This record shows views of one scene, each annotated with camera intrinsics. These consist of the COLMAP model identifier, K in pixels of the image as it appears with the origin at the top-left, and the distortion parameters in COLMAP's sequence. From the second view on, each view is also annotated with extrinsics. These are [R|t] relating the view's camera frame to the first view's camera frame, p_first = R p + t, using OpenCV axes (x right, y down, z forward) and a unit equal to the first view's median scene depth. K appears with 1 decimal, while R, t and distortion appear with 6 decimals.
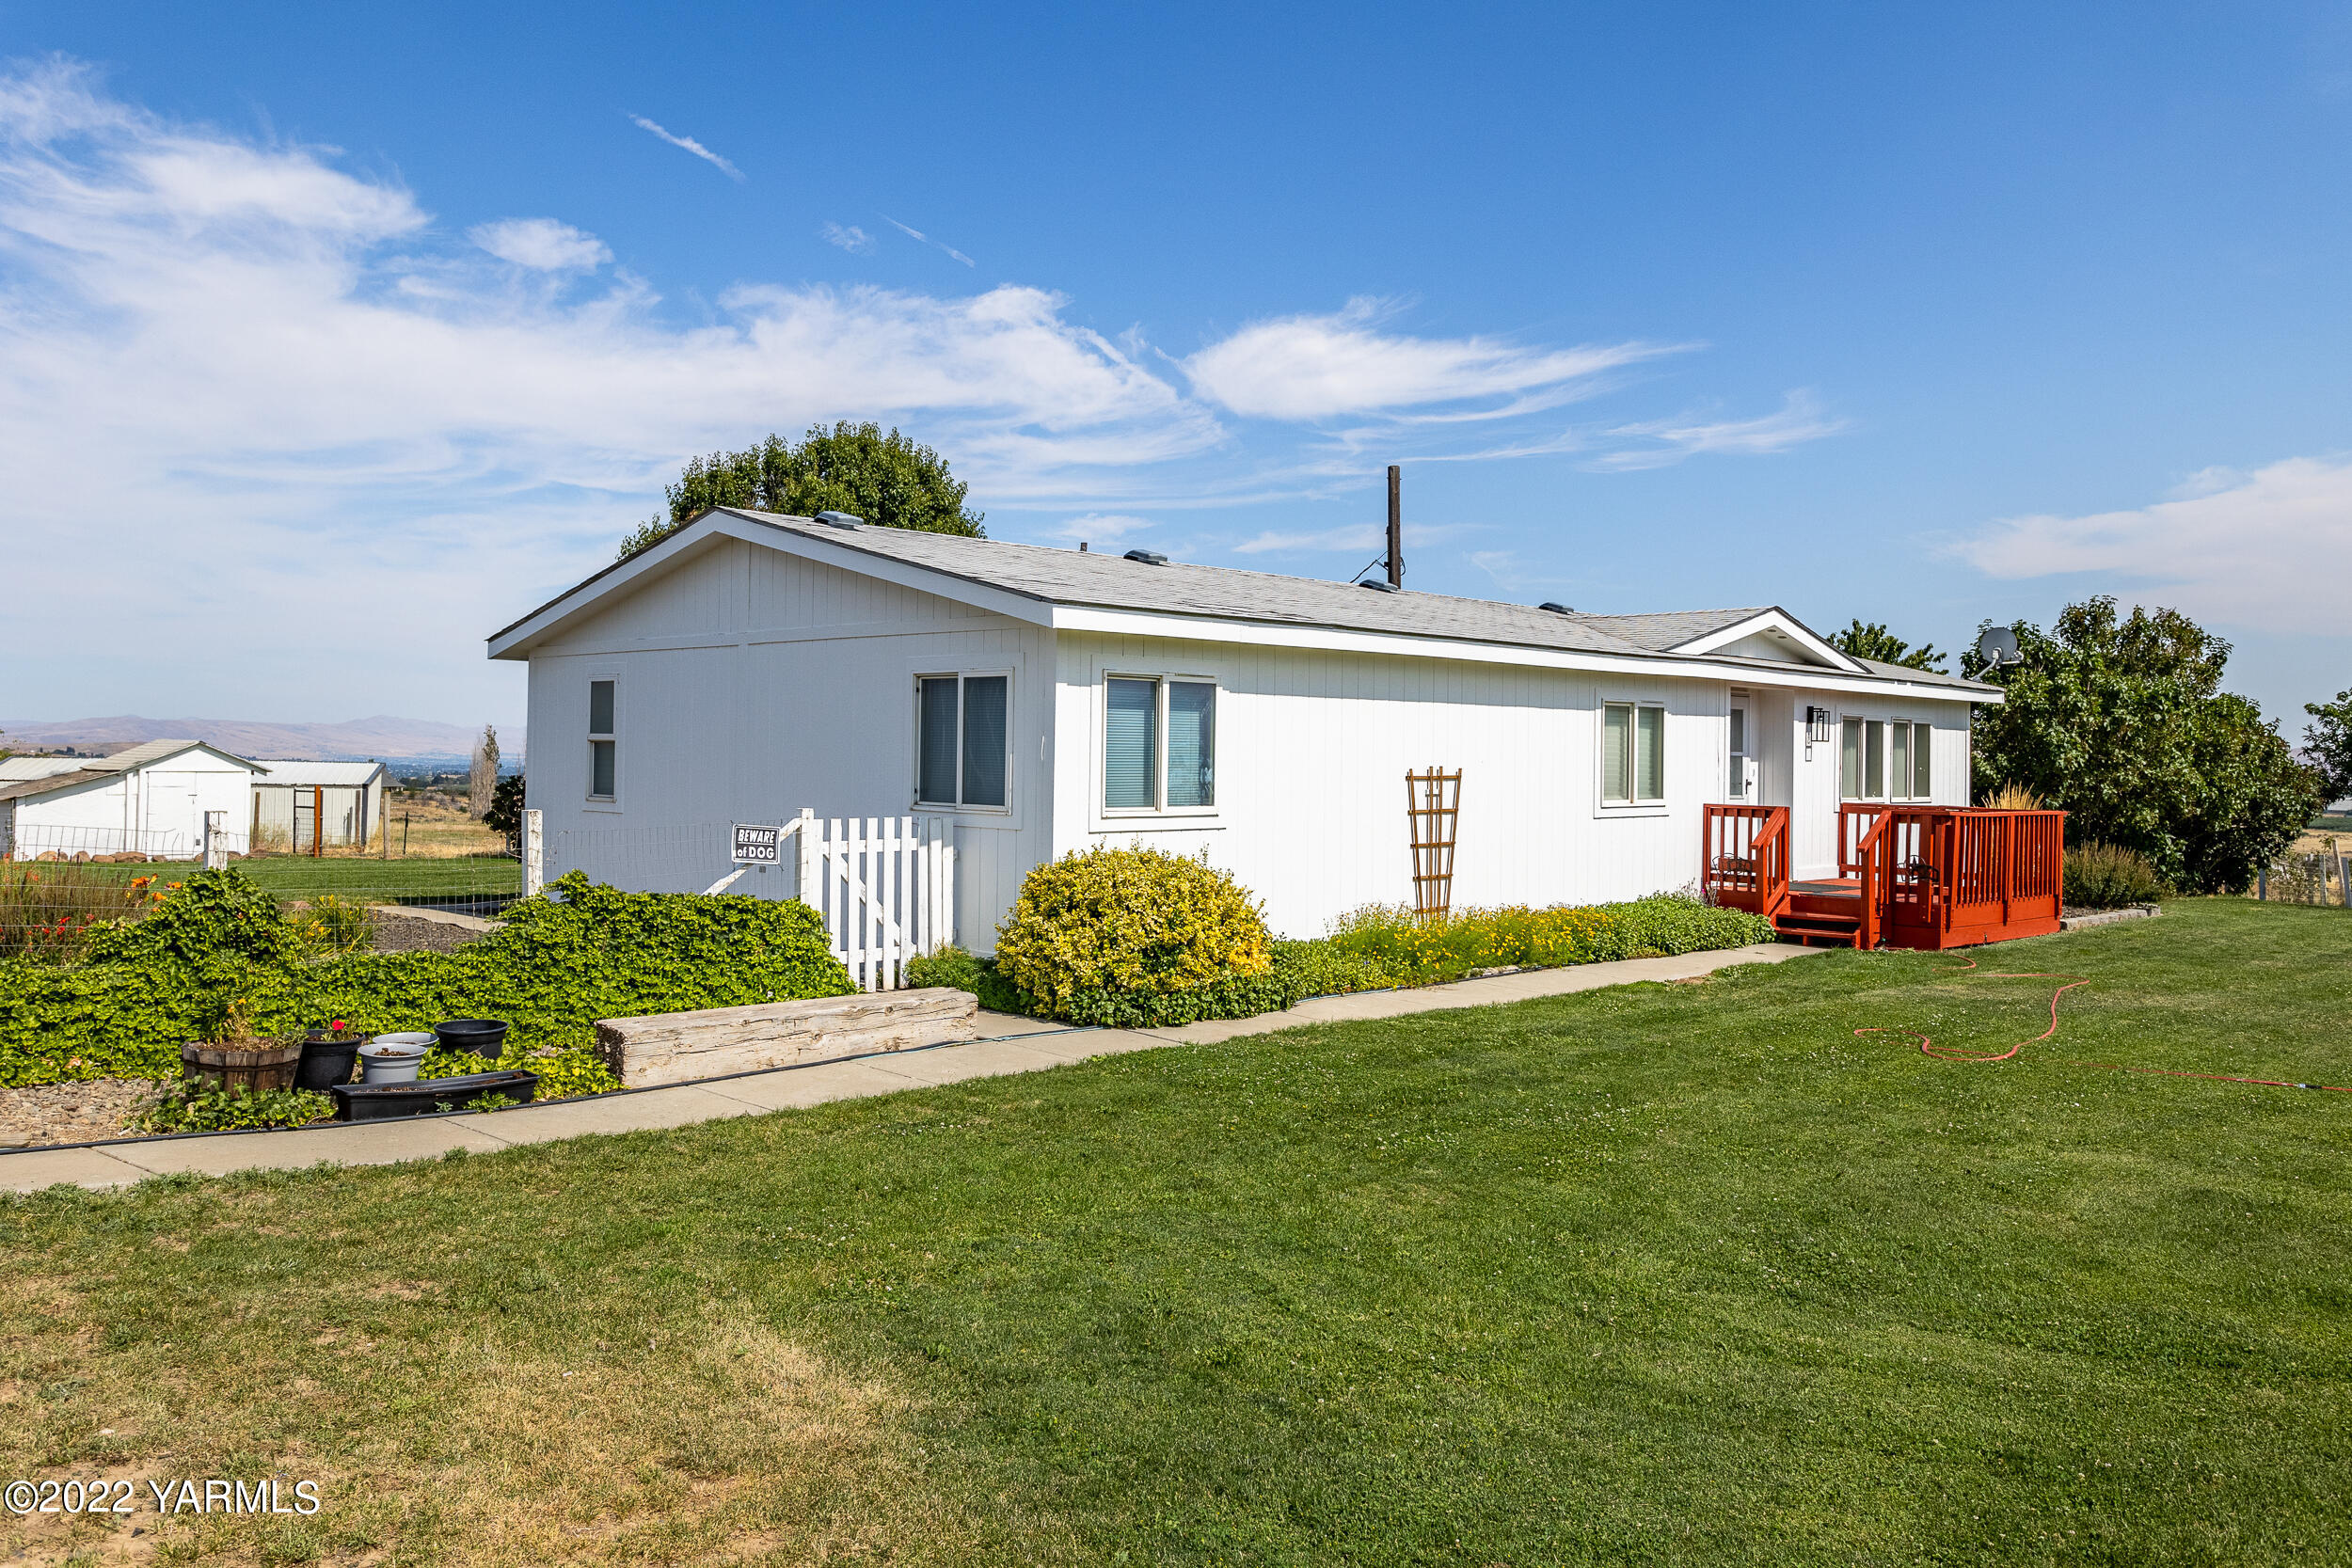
lens RADIAL K [[1791.7, 0, 1200.1], [0, 1791.7, 740.8], [0, 0, 1]] dist [0.011560, -0.009735]
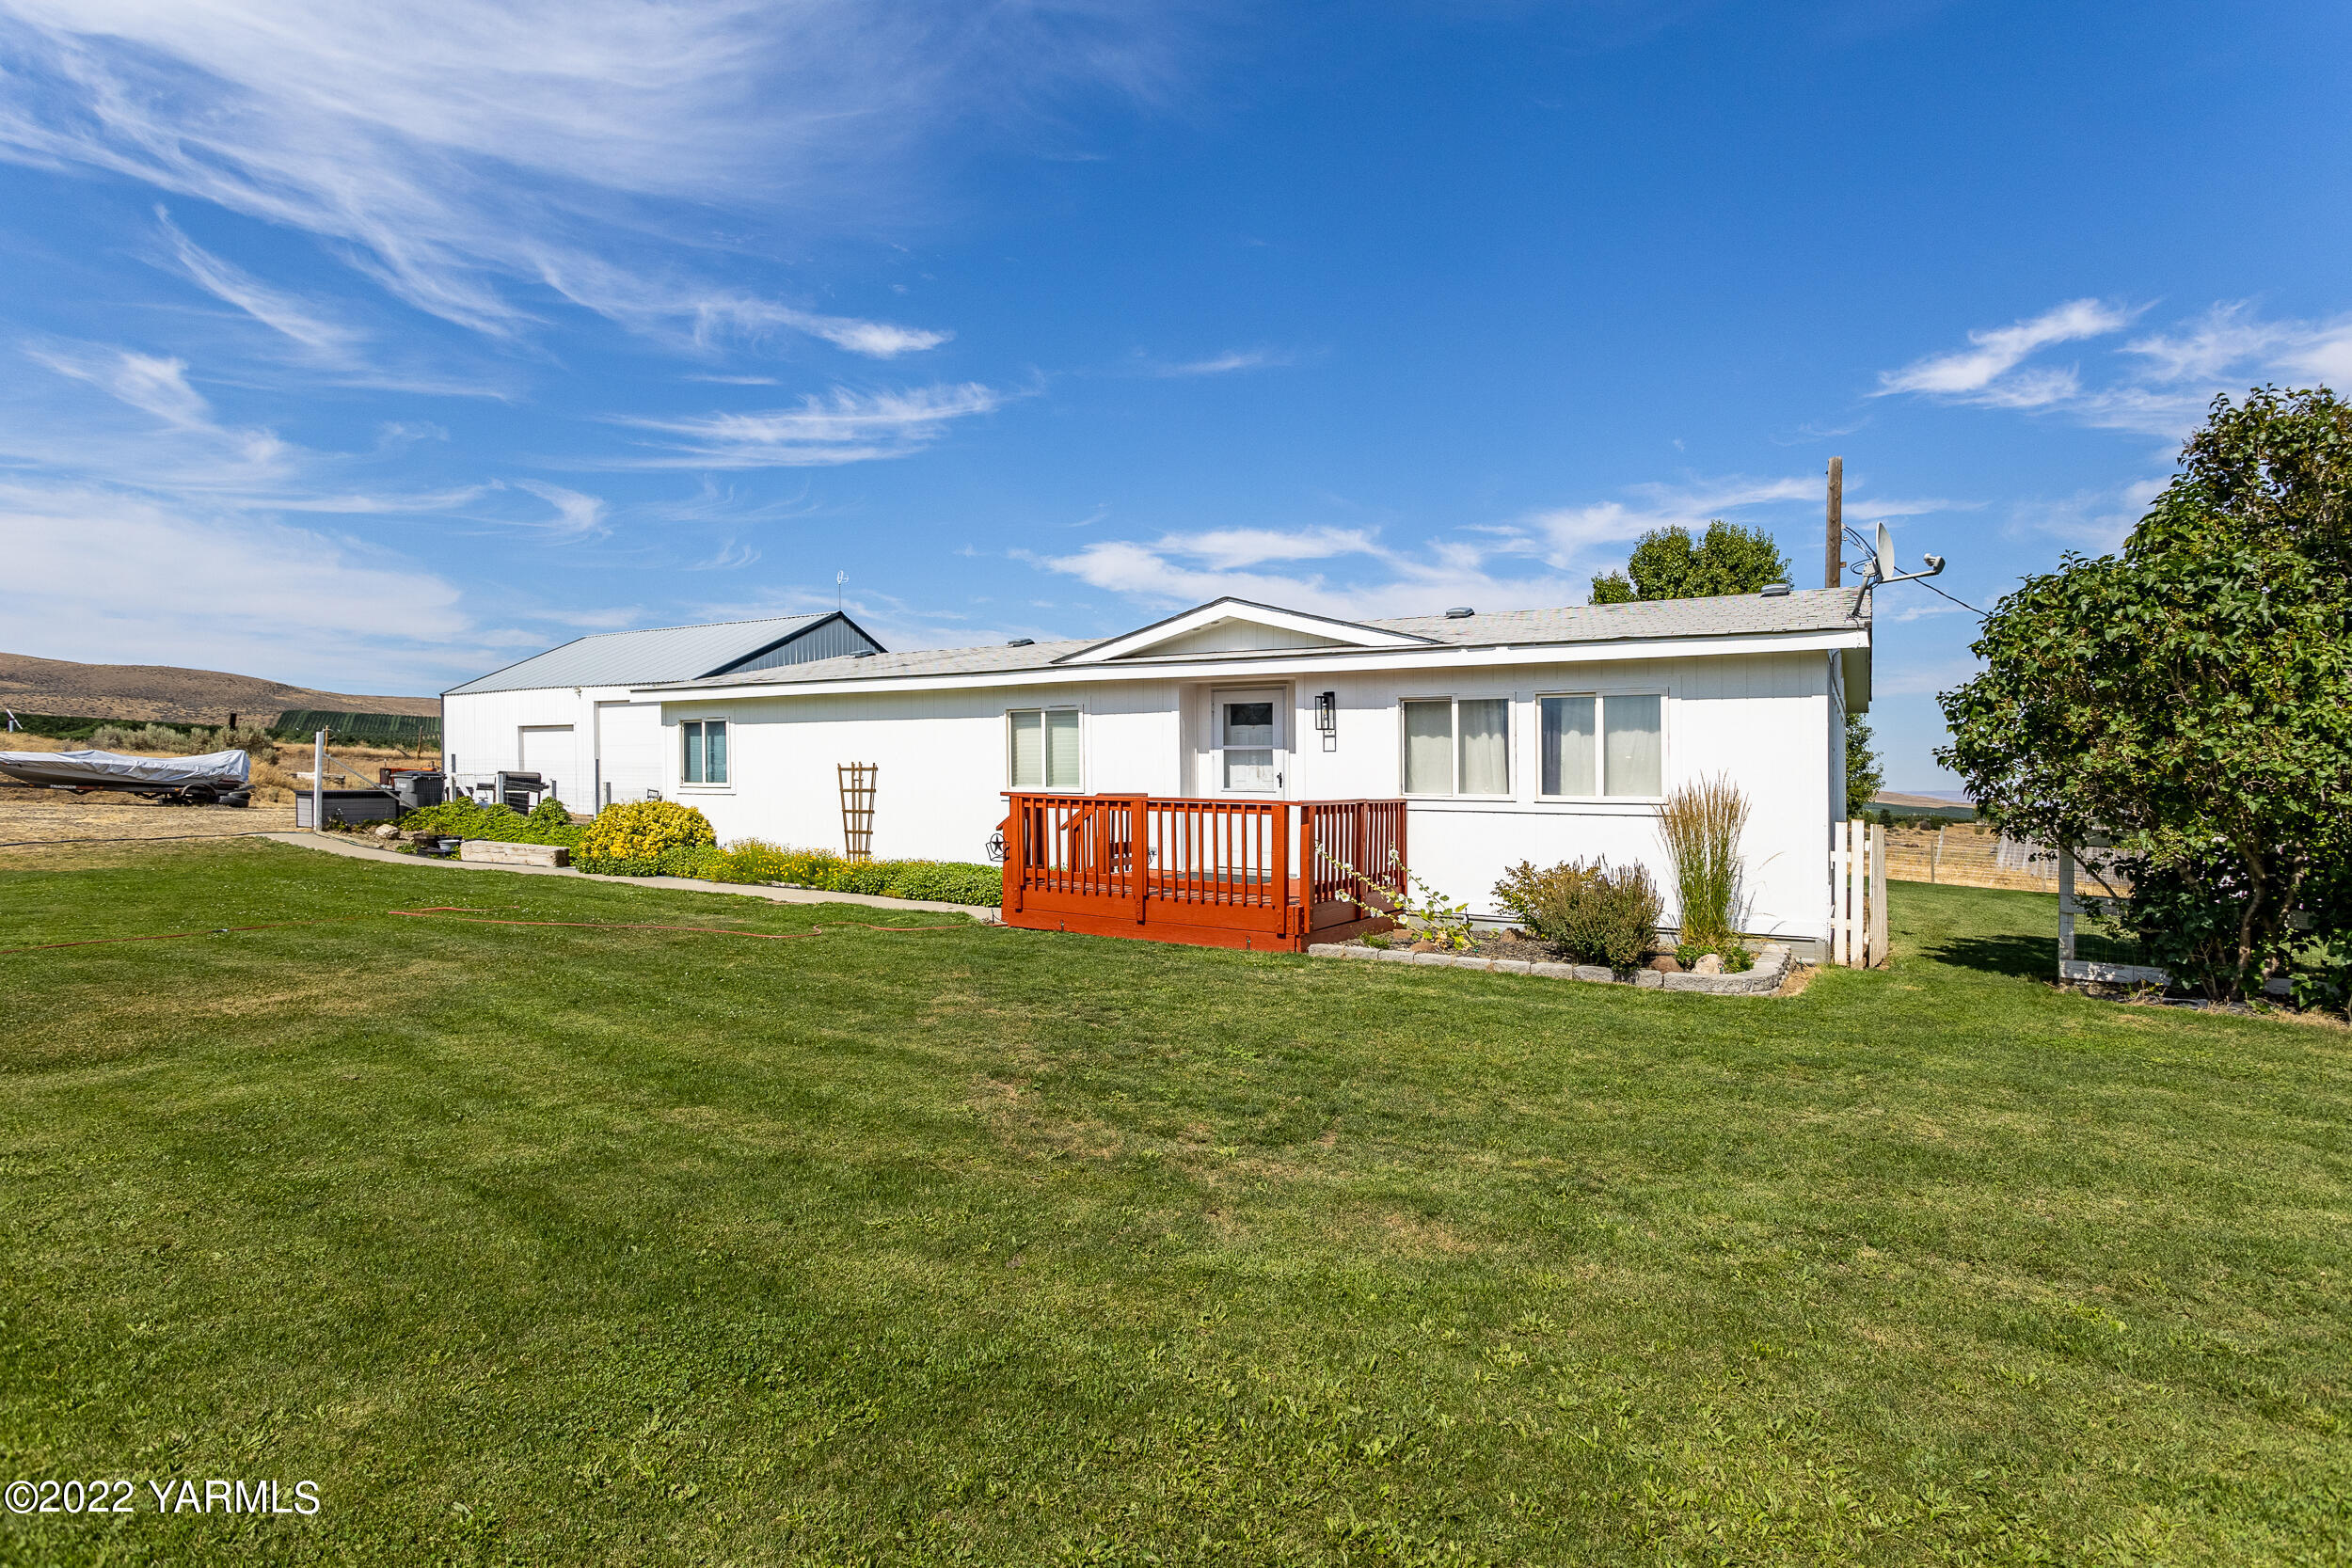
lens RADIAL K [[1153.4, 0, 1169.3], [0, 1153.4, 787.8], [0, 0, 1]] dist [-0.005935, 0.002690]
pose [[0.227521, -0.015344, -0.973652, 1.025527], [-0.004244, 0.999851, -0.016749, 0.046223], [0.973764, 0.007943, 0.227422, 0.903325]]
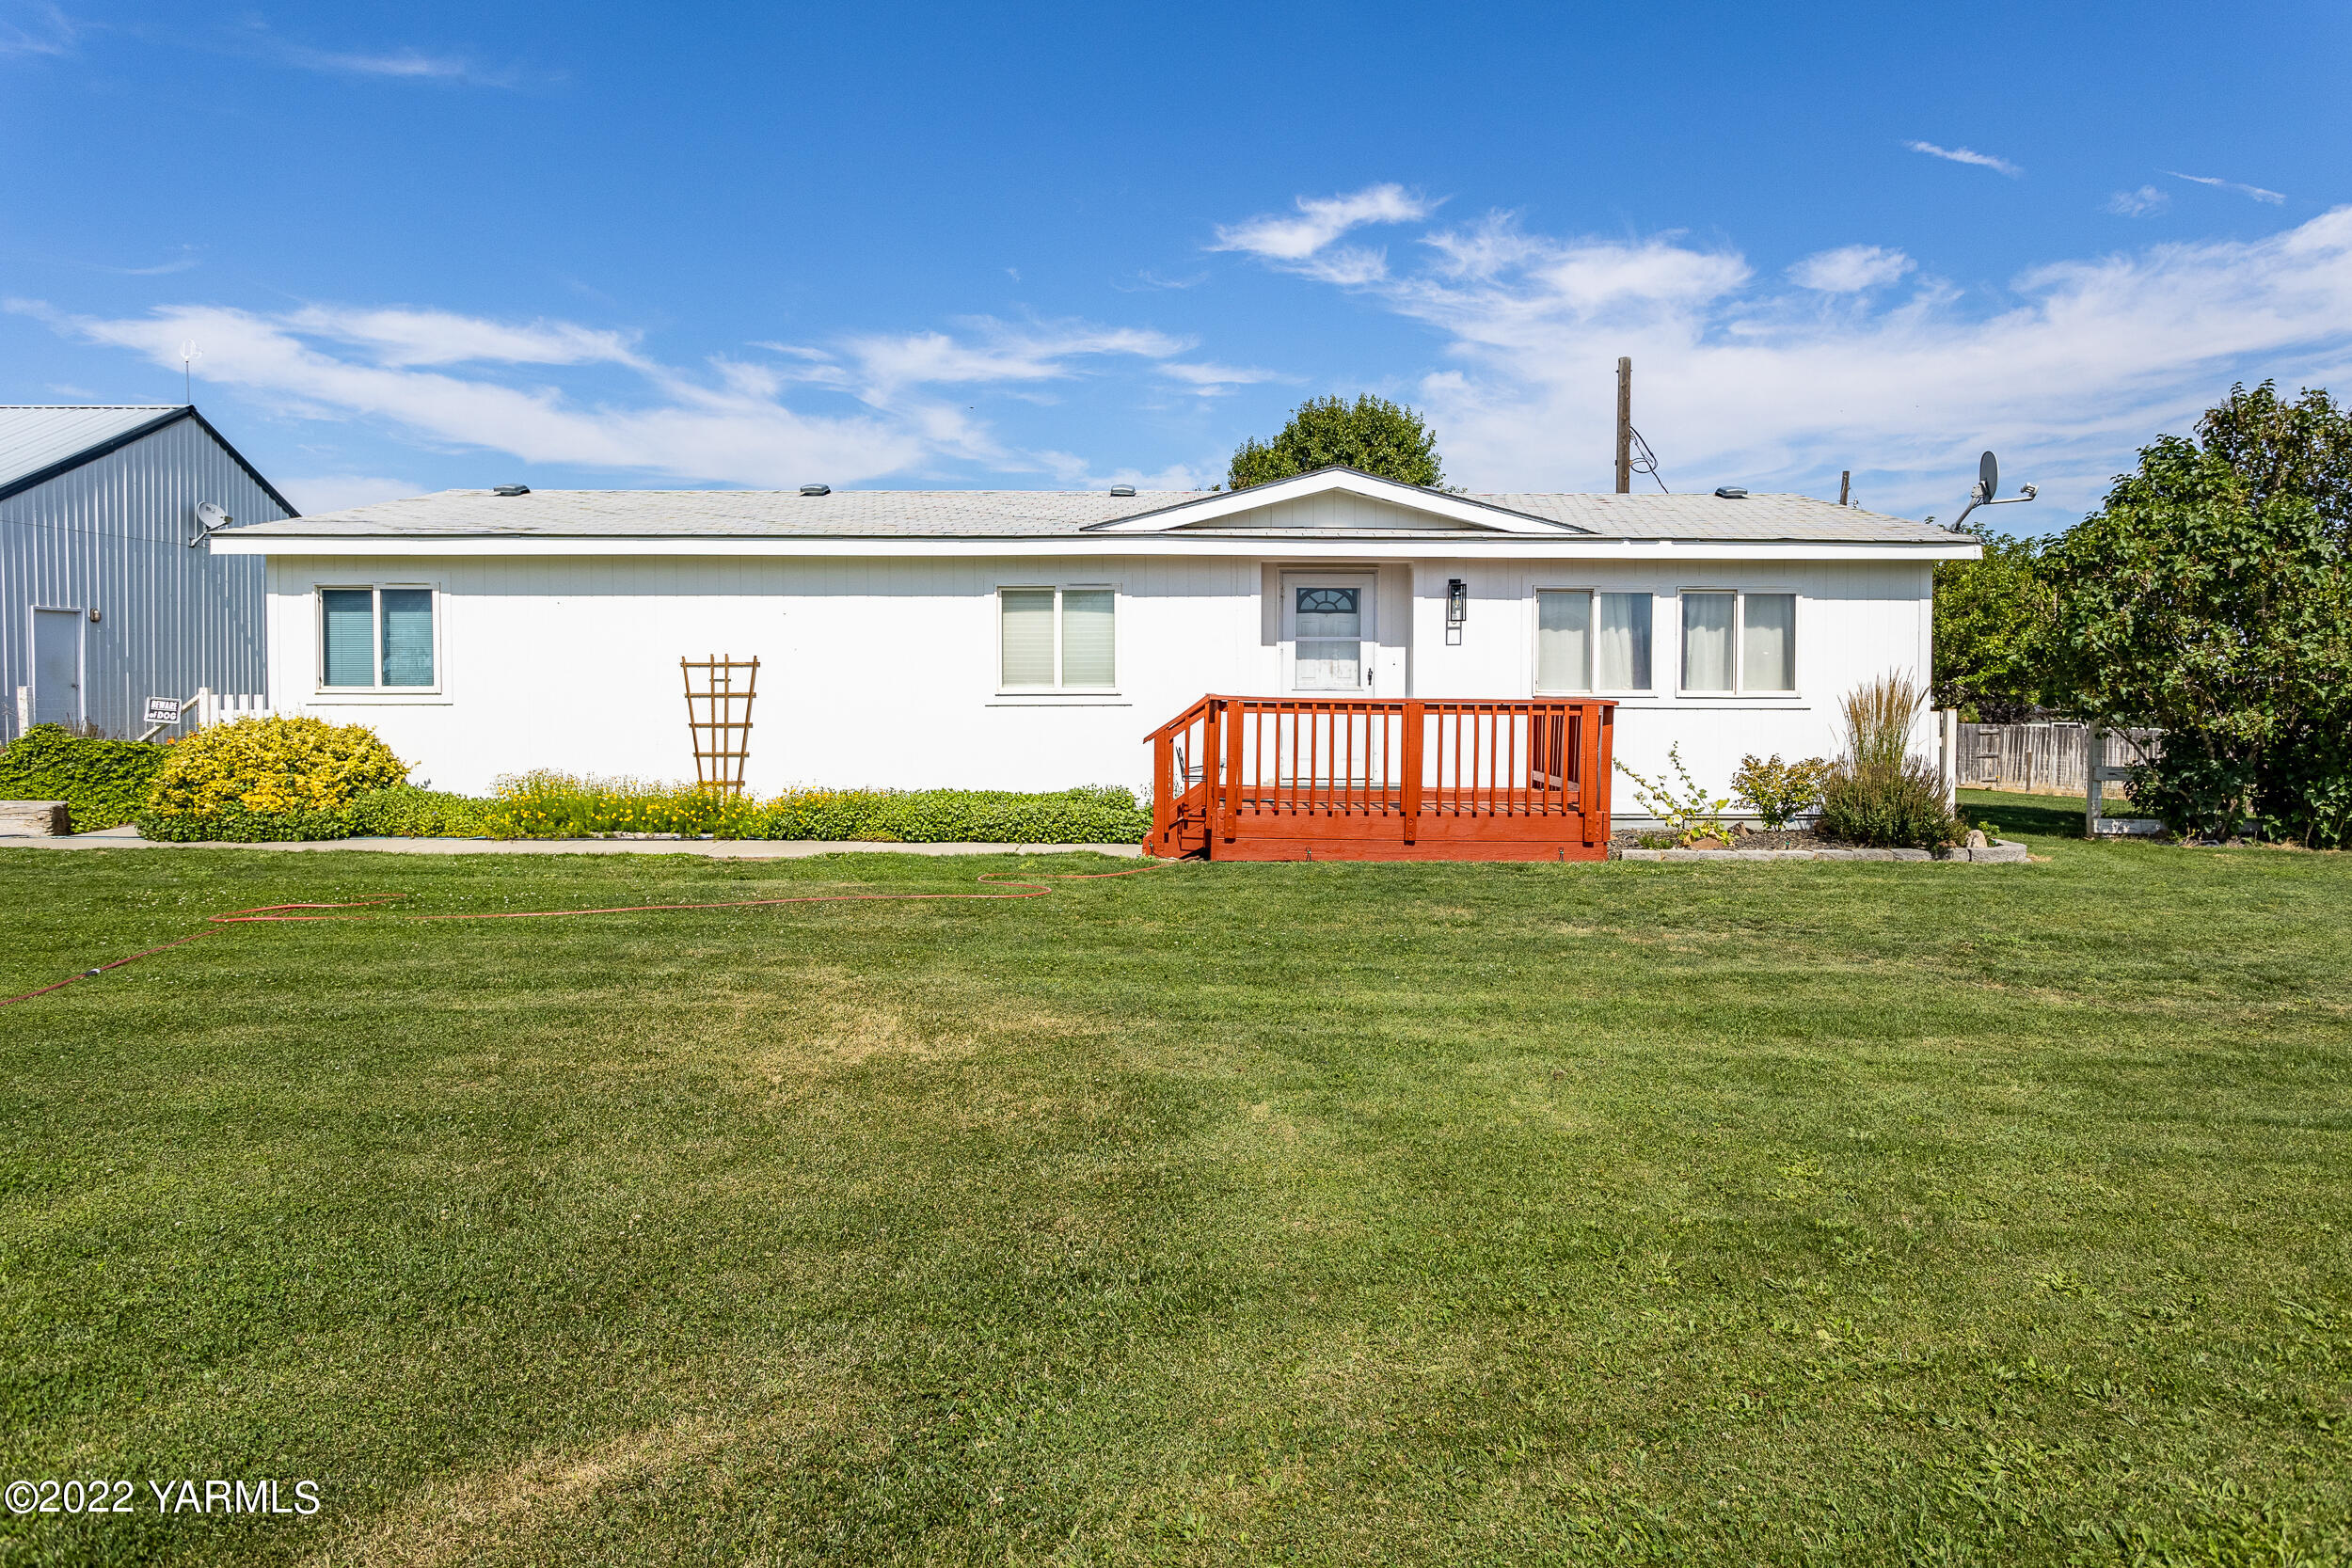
lens RADIAL K [[1448.5, 0, 1196.3], [0, 1448.5, 728.6], [0, 0, 1]] dist [-0.000059, -0.007281]
pose [[0.704053, 0.005503, -0.710127, 0.841434], [0.013724, 0.999678, 0.021354, 0.039277], [0.710015, -0.024780, 0.703750, 0.507393]]
